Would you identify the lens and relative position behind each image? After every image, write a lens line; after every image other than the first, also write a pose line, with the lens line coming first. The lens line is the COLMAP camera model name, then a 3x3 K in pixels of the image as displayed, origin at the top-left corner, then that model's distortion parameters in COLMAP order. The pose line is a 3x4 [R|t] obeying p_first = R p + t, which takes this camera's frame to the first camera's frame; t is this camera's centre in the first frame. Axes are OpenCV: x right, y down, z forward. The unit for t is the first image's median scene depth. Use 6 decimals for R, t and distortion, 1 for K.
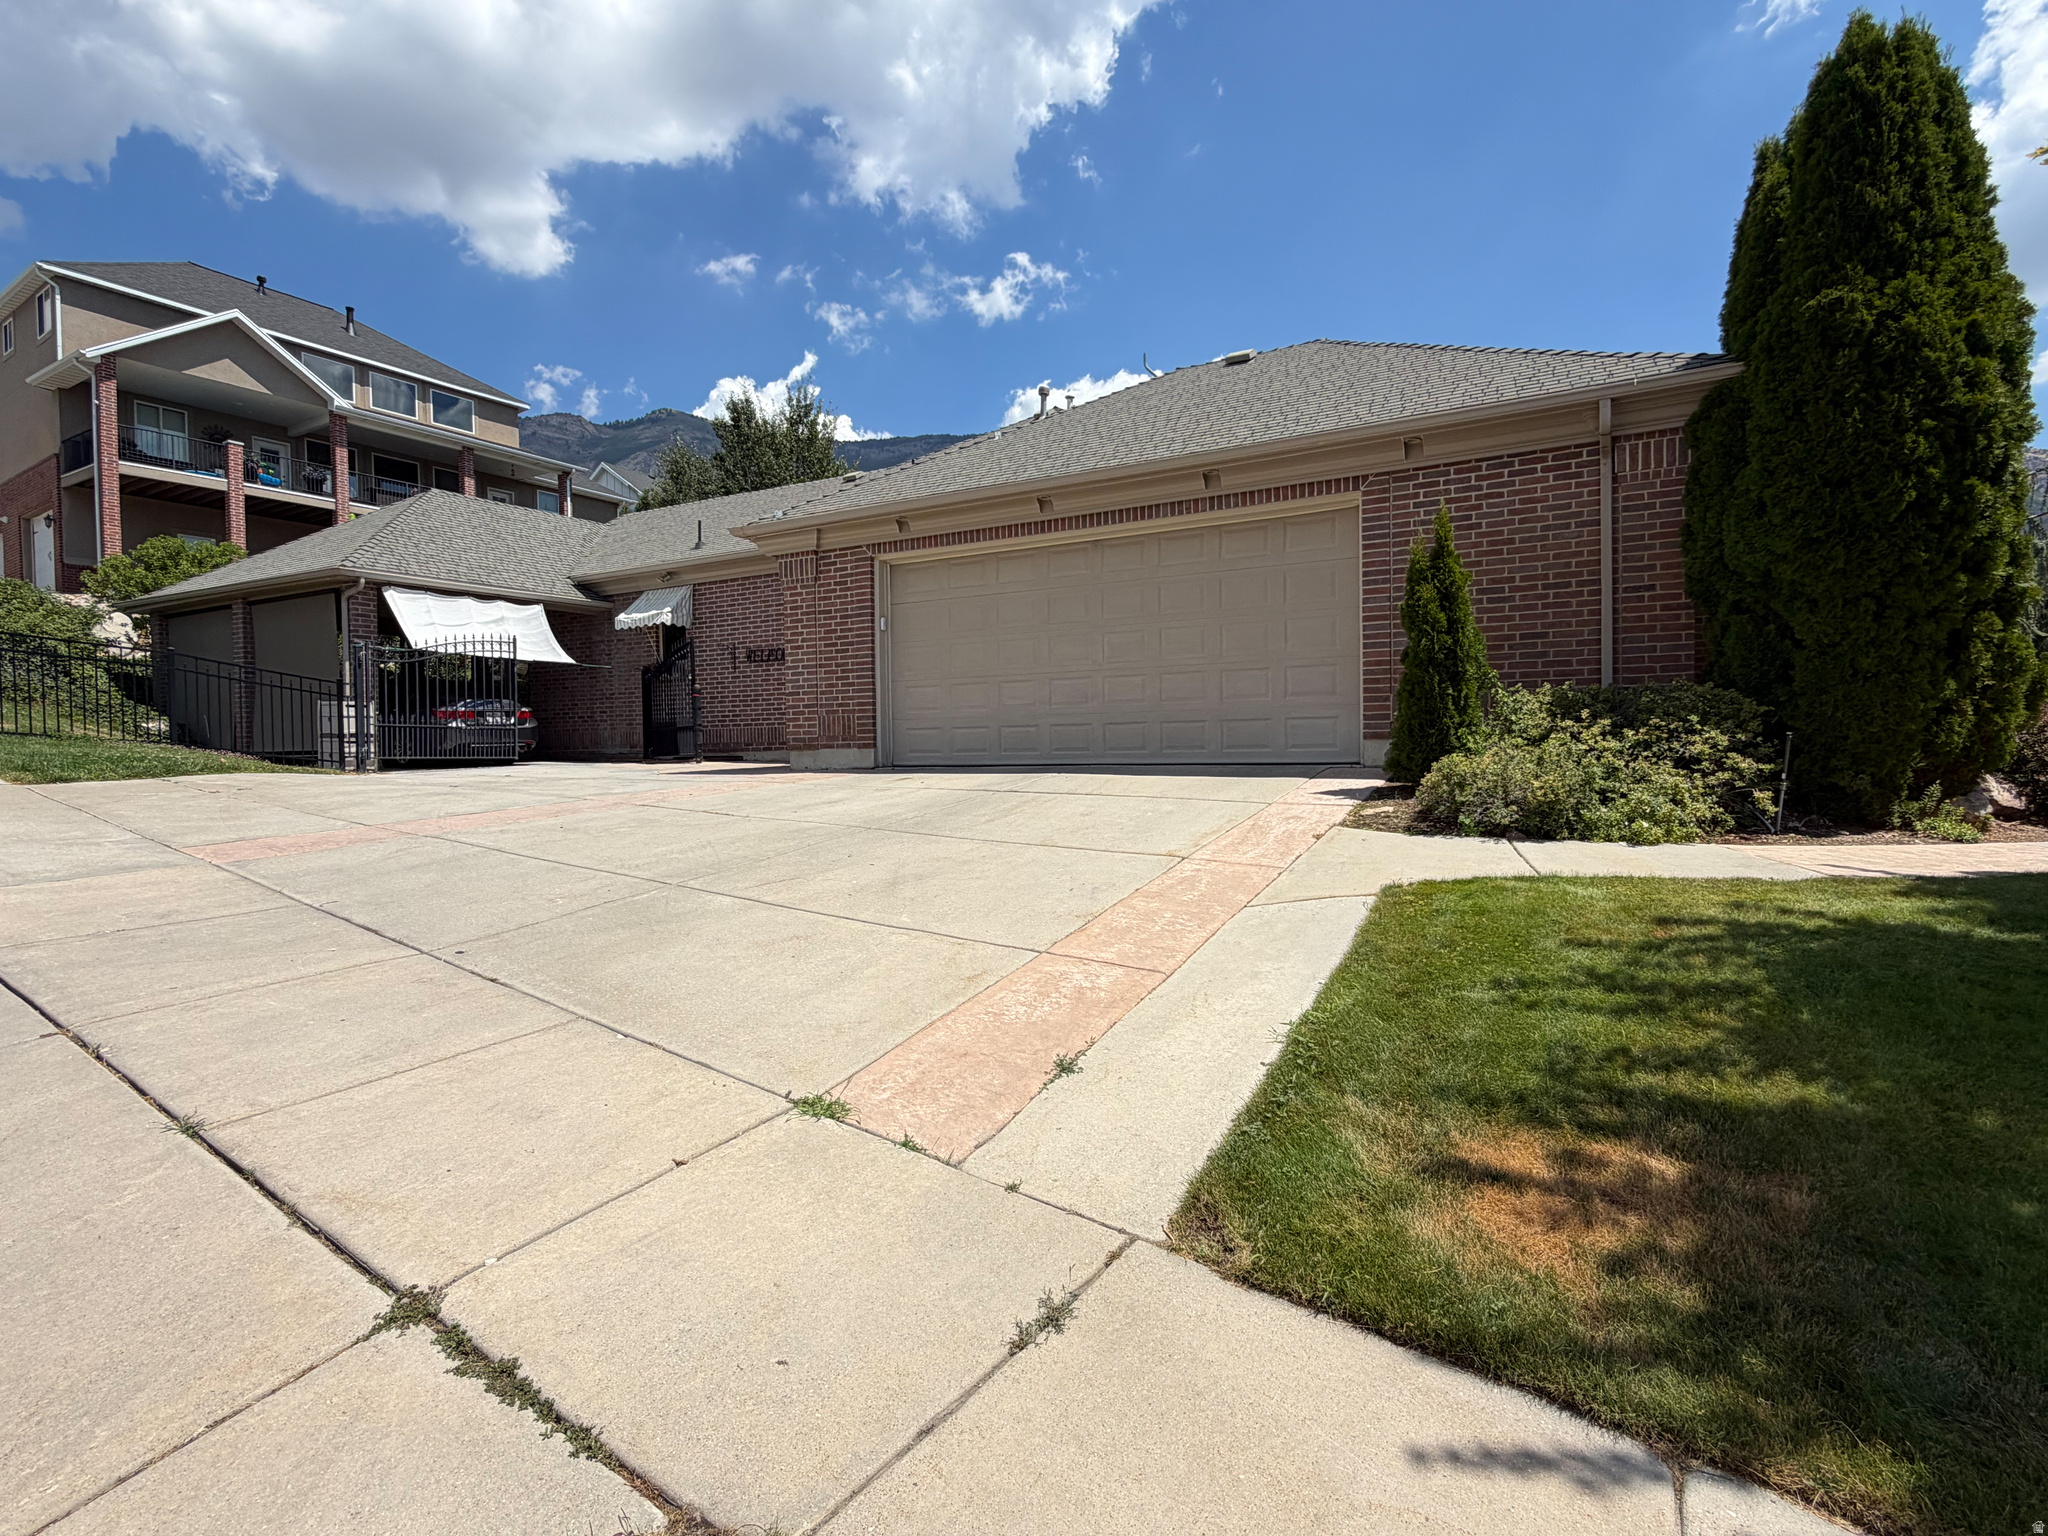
lens RADIAL K [[1001.2, 0, 1026.5], [0, 1001.2, 753.5], [0, 0, 1]] dist [0.000979, 0.000192]
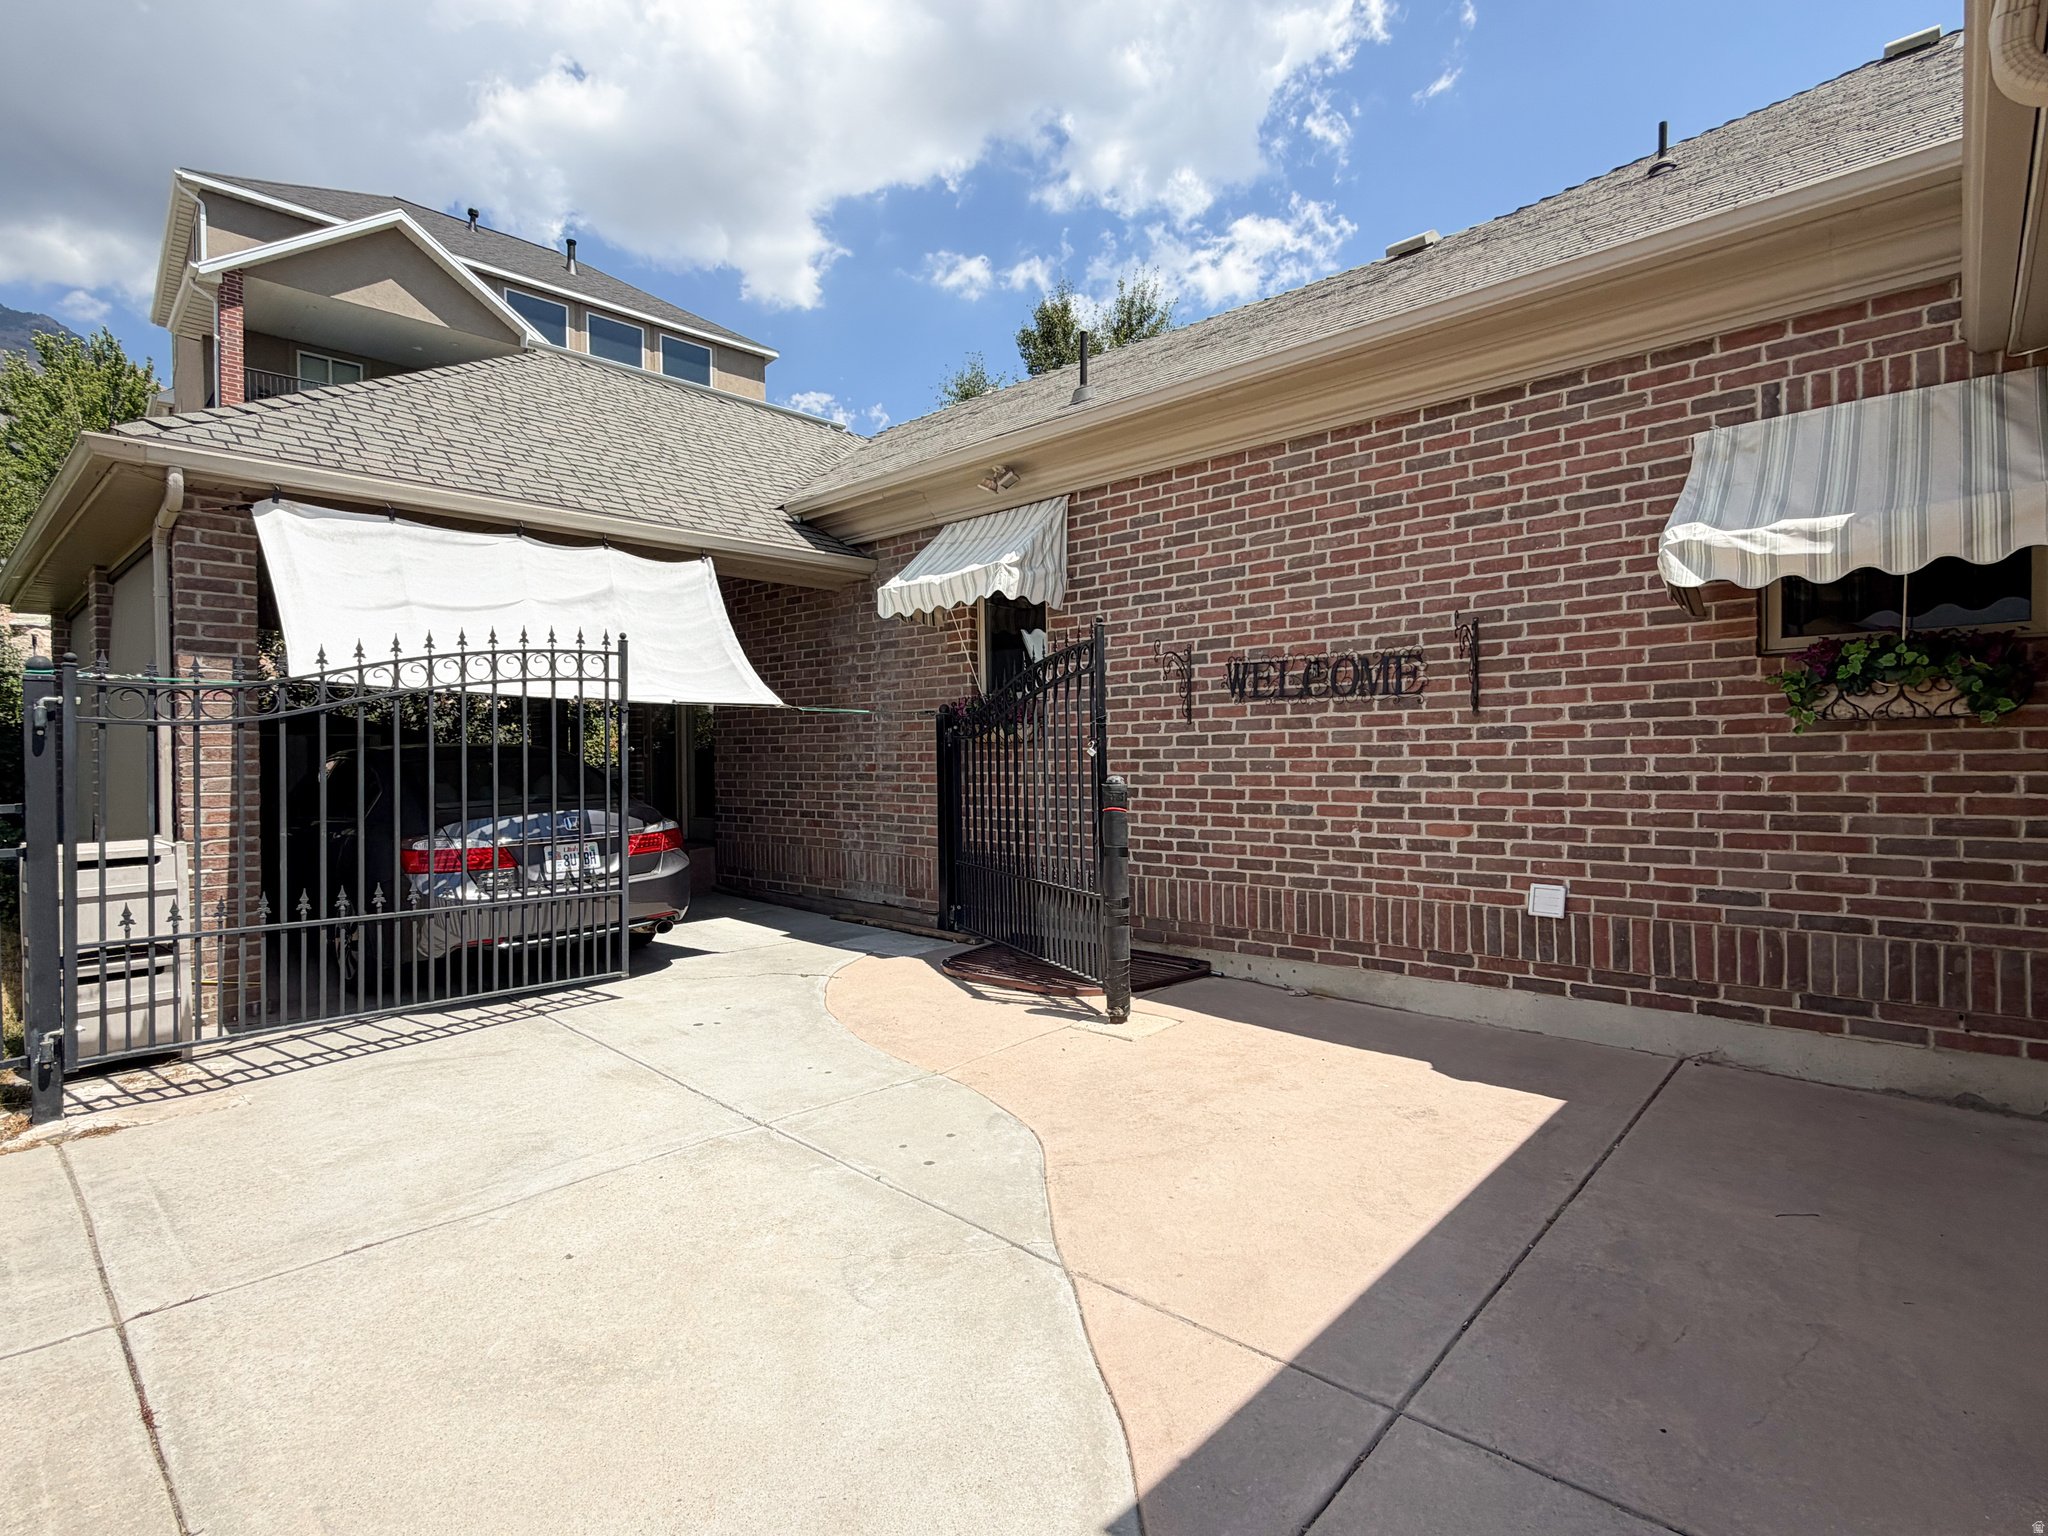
lens RADIAL K [[1068.7, 0, 1024.0], [0, 1068.7, 768.0], [0, 0, 1]] dist [0.000678, 0.000014]
pose [[0.968146, 0.008612, -0.250239, -0.246817], [-0.008885, 0.999961, 0.000039, -0.064315], [0.250230, 0.002186, 0.968184, 0.601027]]
